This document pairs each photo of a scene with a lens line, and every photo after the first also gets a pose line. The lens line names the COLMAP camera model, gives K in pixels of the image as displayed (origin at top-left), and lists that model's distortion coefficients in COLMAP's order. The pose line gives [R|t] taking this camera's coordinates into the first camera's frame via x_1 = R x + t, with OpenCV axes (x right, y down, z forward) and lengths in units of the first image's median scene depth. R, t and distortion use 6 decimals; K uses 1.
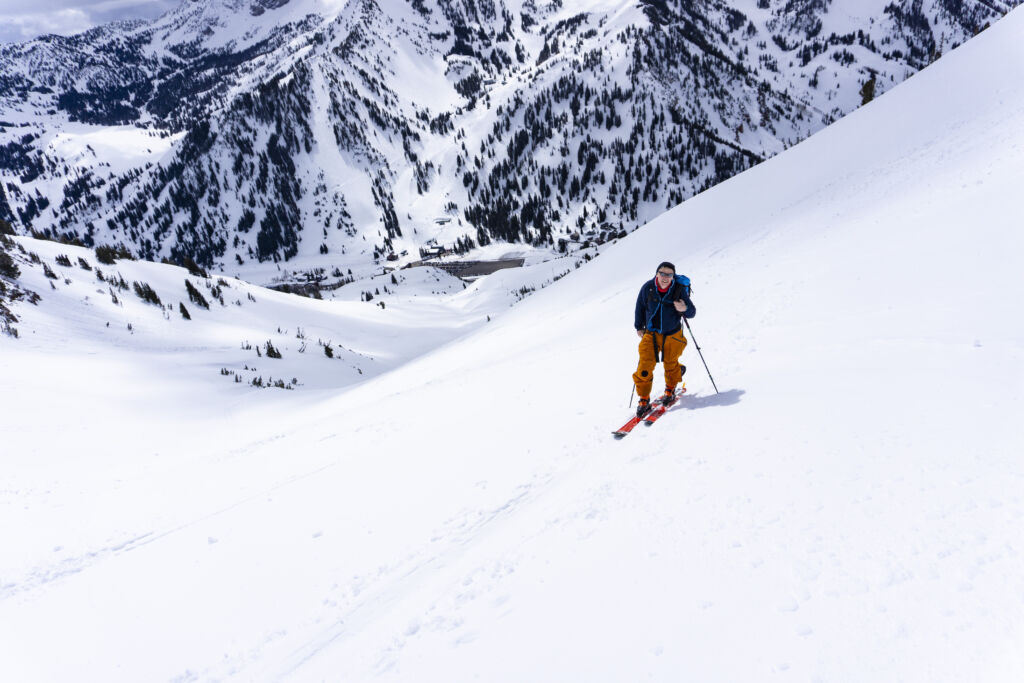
lens RADIAL K [[708.8, 0, 511.5], [0, 708.8, 341.5], [0, 0, 1]] dist [-0.003261, -0.000541]
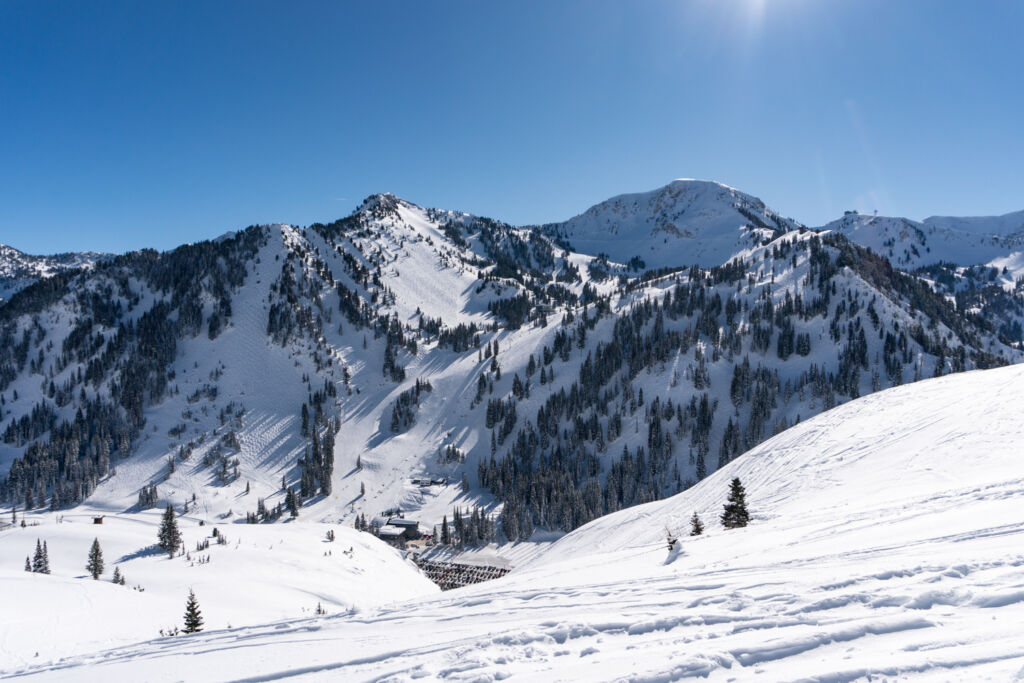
lens RADIAL K [[750.7, 0, 509.5], [0, 750.7, 342.8], [0, 0, 1]] dist [-0.017832, -0.003576]
pose [[0.989065, 0.141878, -0.040252, -0.036855], [-0.144039, 0.870727, -0.470198, -0.025724], [-0.031662, 0.470855, 0.881642, 0.508128]]
